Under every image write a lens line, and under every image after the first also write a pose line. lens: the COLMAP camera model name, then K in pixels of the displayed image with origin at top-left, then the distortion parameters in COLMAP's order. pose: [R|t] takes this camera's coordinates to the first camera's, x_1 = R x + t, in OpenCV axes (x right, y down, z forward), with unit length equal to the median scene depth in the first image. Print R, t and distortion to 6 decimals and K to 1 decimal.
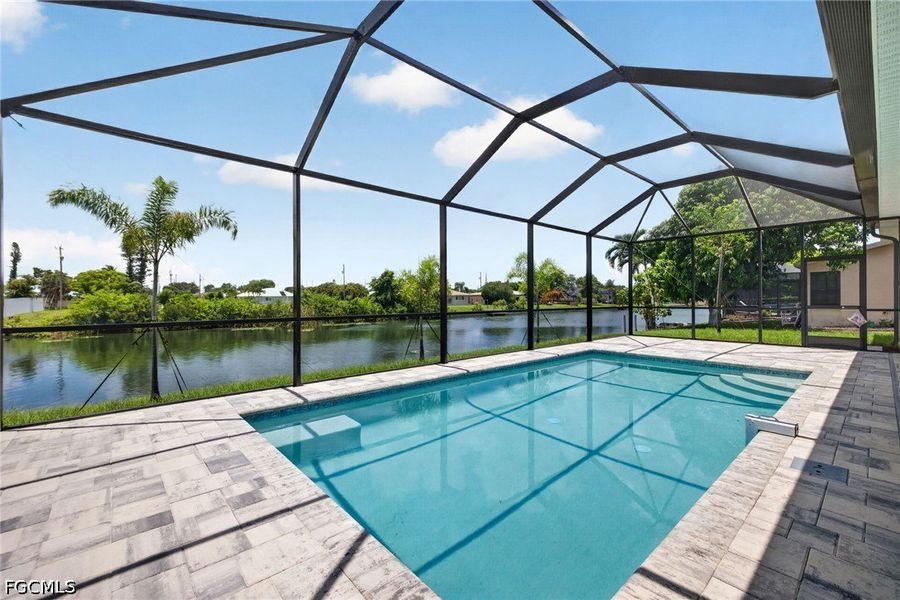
lens RADIAL K [[377.5, 0, 455.6], [0, 377.5, 296.6], [0, 0, 1]] dist [0.001248, -0.000015]
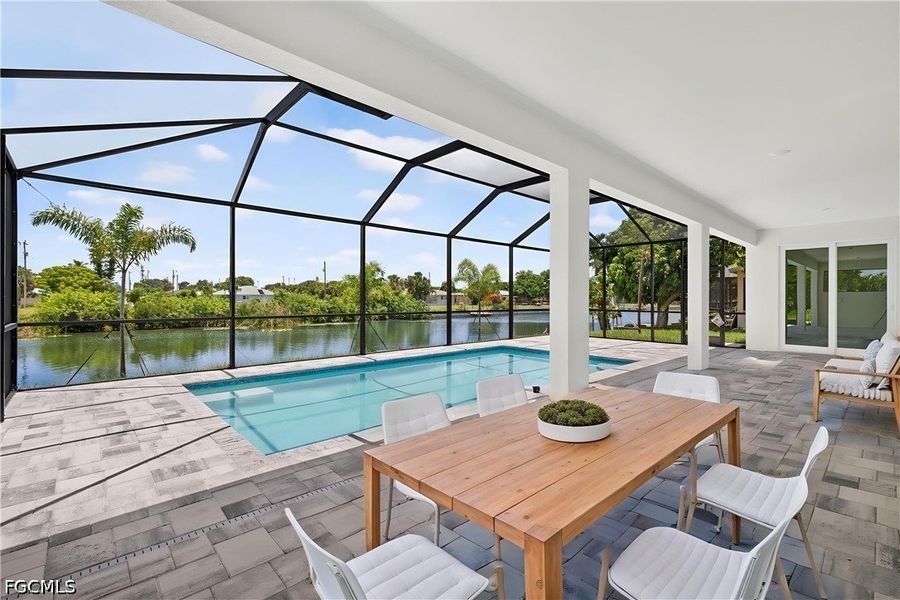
lens RADIAL K [[394.2, 0, 454.4], [0, 394.2, 298.2], [0, 0, 1]] dist [-0.002035, -0.000122]
pose [[0.999682, 0.005948, 0.024514, 0.096433], [-0.006084, 0.999967, 0.005466, -0.006849], [-0.024481, -0.005613, 0.999685, -0.117834]]
